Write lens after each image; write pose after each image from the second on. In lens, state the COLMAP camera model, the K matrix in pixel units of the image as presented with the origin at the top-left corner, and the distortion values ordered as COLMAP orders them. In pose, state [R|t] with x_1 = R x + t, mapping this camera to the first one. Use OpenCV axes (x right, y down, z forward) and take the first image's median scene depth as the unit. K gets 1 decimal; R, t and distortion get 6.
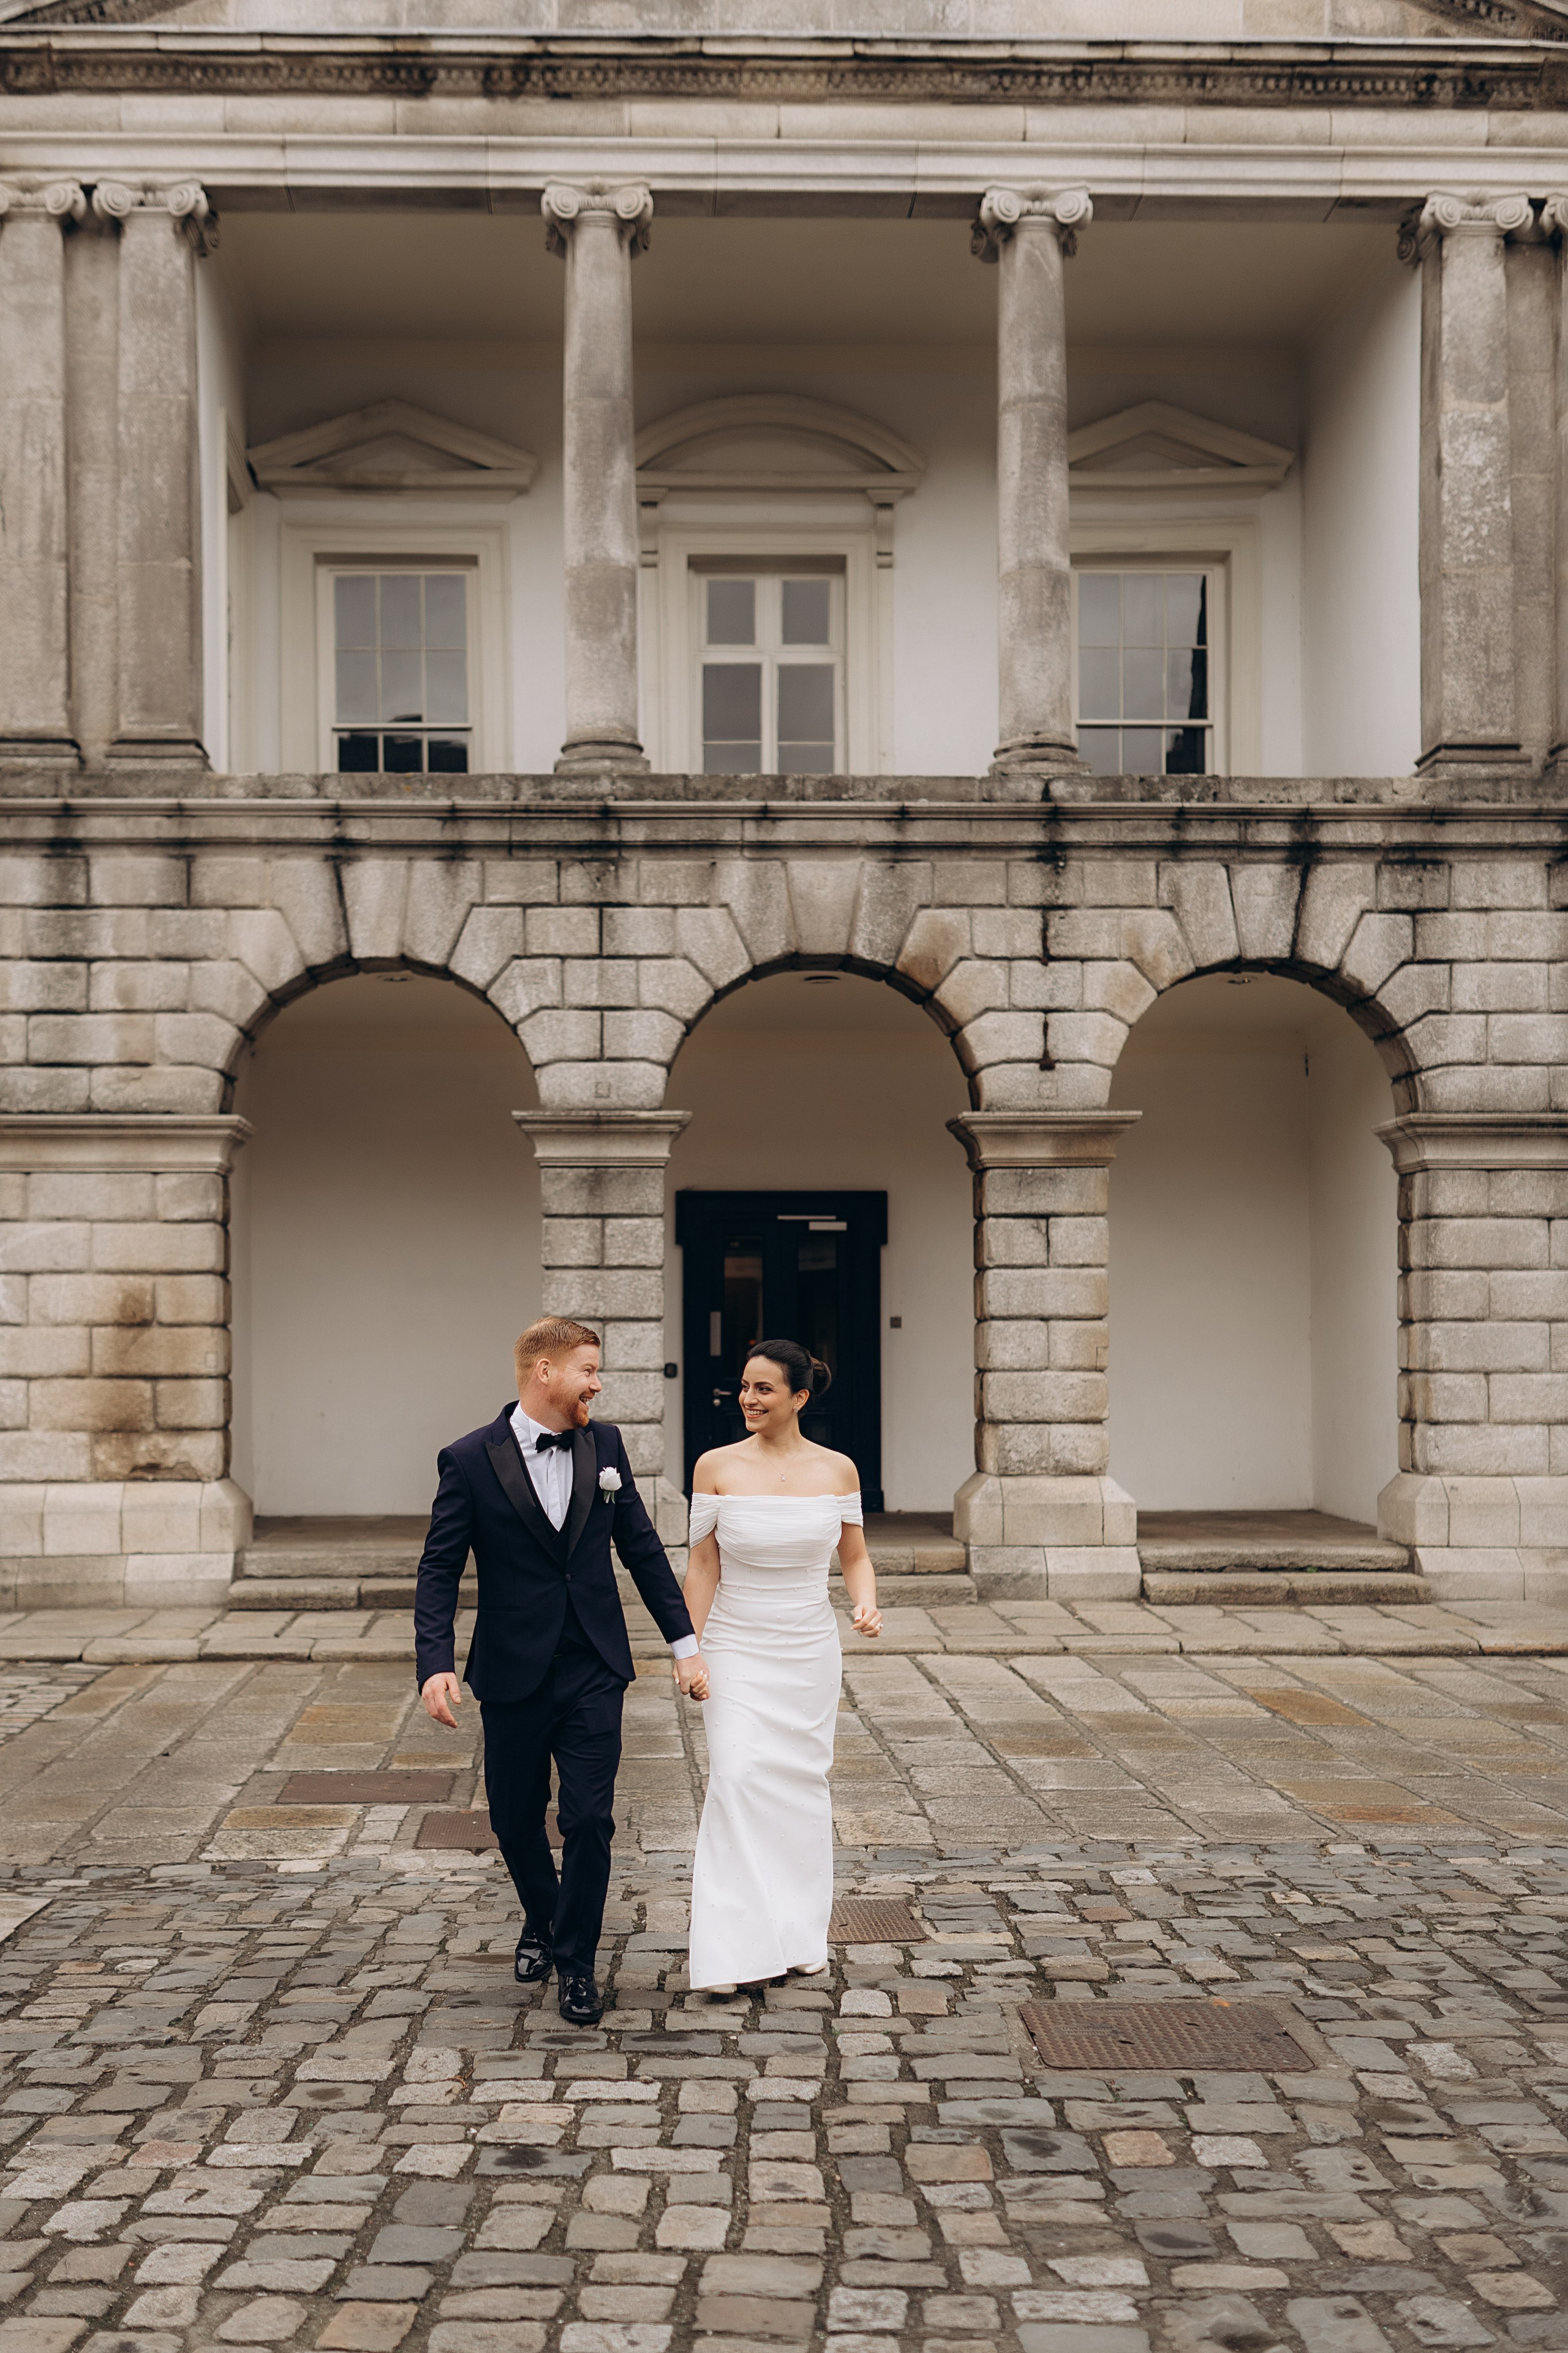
lens RADIAL K [[2520.8, 0, 681.1], [0, 2520.8, 1313.3], [0, 0, 1]] dist [0.066654, -0.128303]
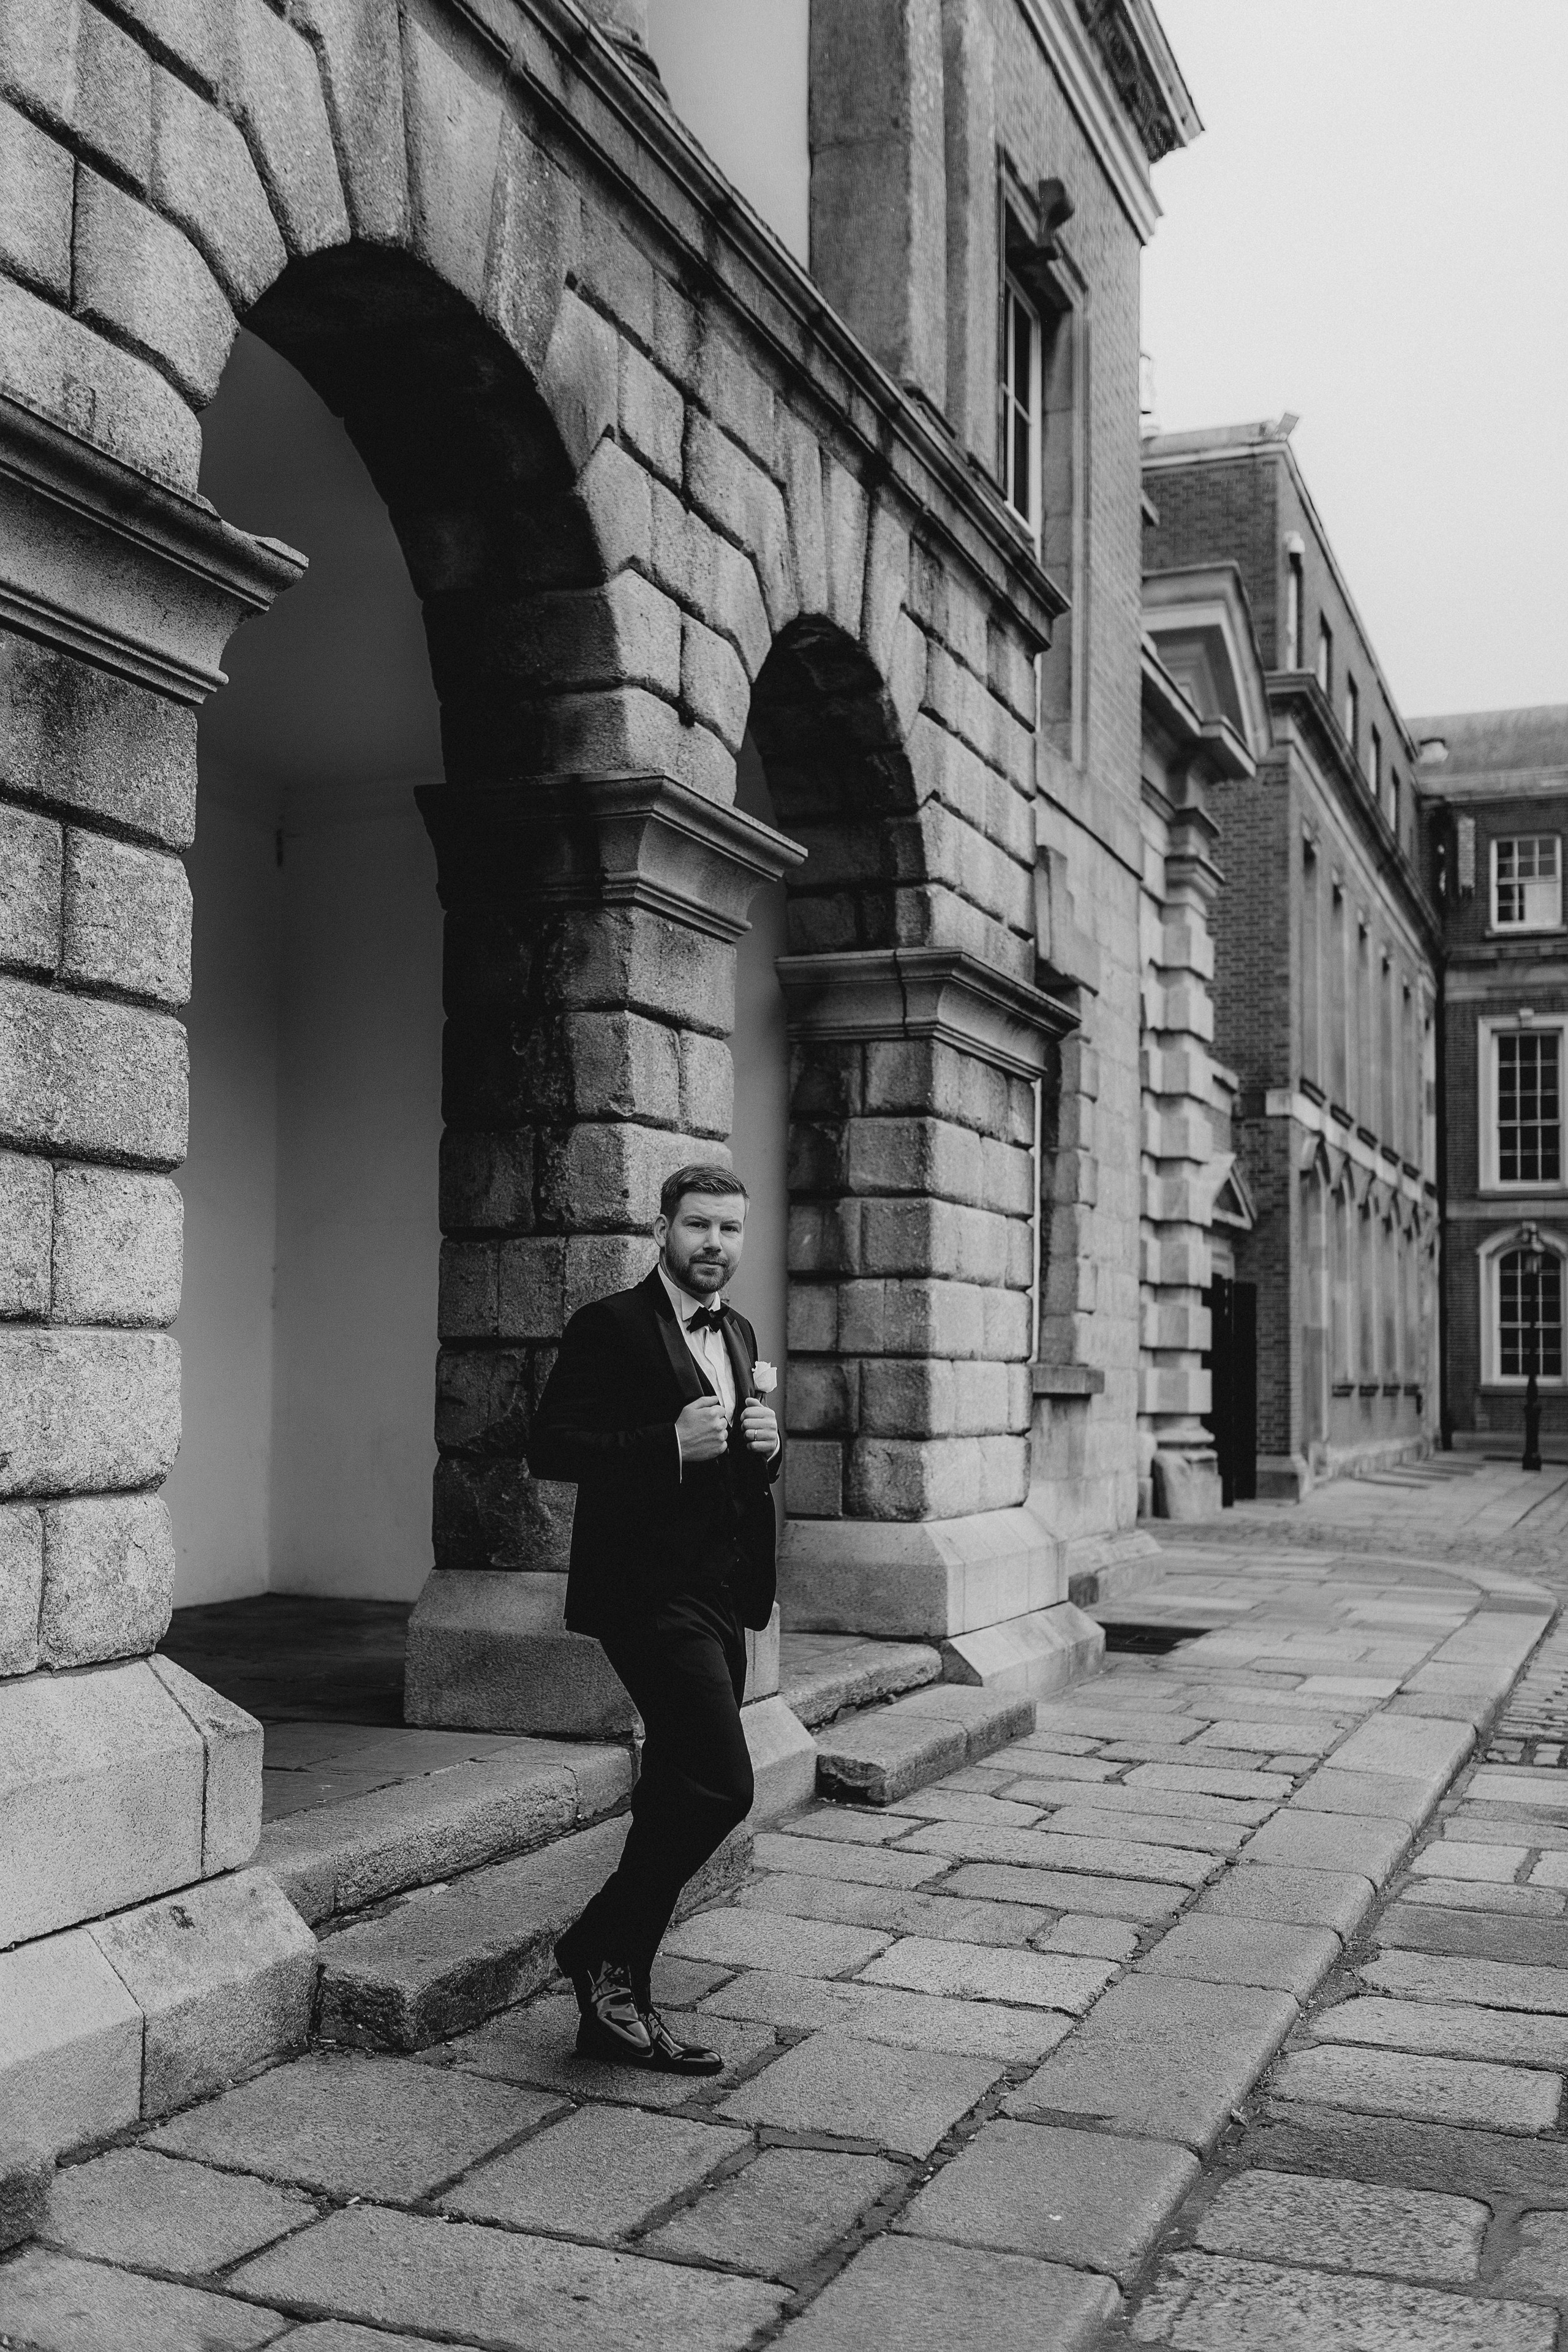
lens RADIAL K [[2338.4, 0, 798.3], [0, 2338.4, 1230.1], [0, 0, 1]] dist [0.072557, -0.138501]
pose [[0.392144, 0.061111, 0.917872, -0.254248], [-0.020648, 0.998124, -0.057633, 0.026107], [-0.919672, 0.003649, 0.392670, 0.807568]]
